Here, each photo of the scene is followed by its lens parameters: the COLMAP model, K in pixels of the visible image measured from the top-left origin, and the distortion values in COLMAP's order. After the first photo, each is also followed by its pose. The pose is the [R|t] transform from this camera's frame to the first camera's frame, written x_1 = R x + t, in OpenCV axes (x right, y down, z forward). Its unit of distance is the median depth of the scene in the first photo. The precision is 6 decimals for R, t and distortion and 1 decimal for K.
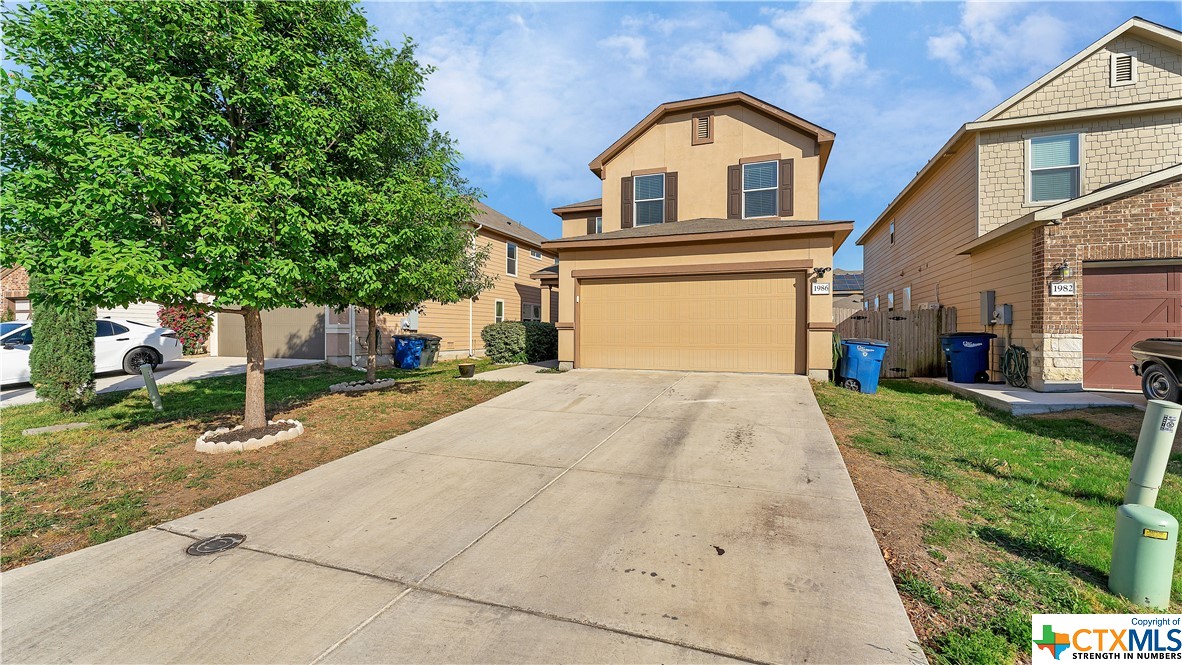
lens RADIAL K [[495.6, 0, 602.4], [0, 495.6, 332.5], [0, 0, 1]] dist [-0.001866, 0.000230]
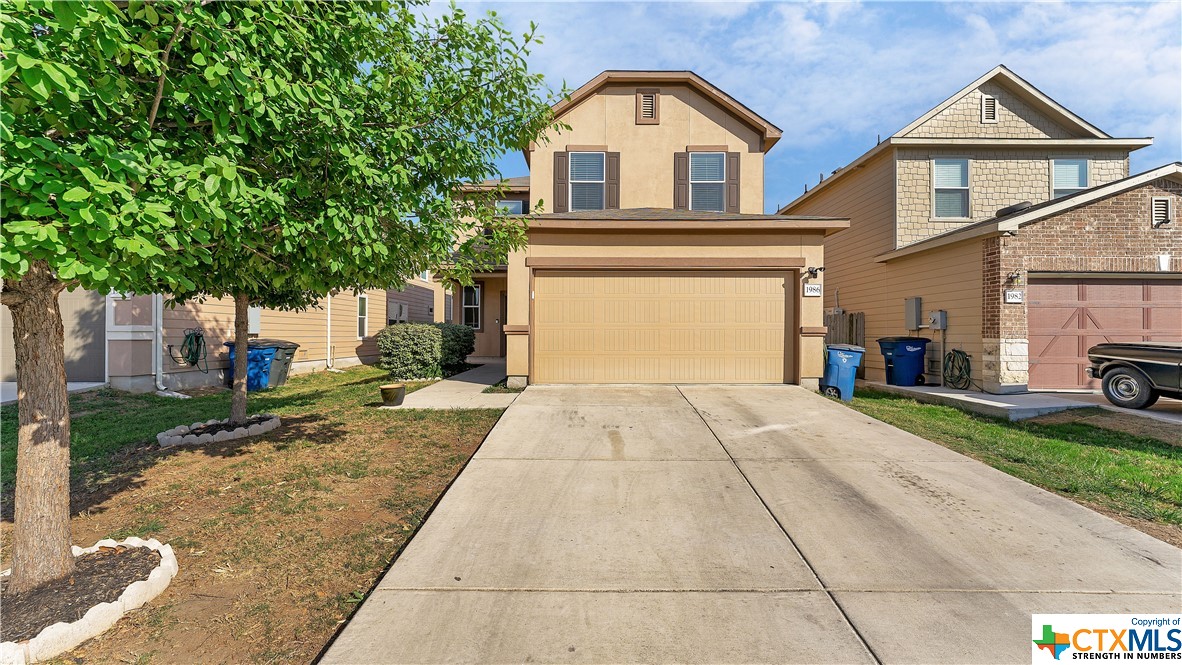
lens RADIAL K [[495.6, 0, 602.4], [0, 495.6, 332.5], [0, 0, 1]] dist [-0.001866, 0.000230]
pose [[0.941760, 0.000892, 0.336285, -0.196857], [0.000274, 0.999994, -0.003420, -0.005806], [-0.336286, 0.003313, 0.941754, 0.223169]]
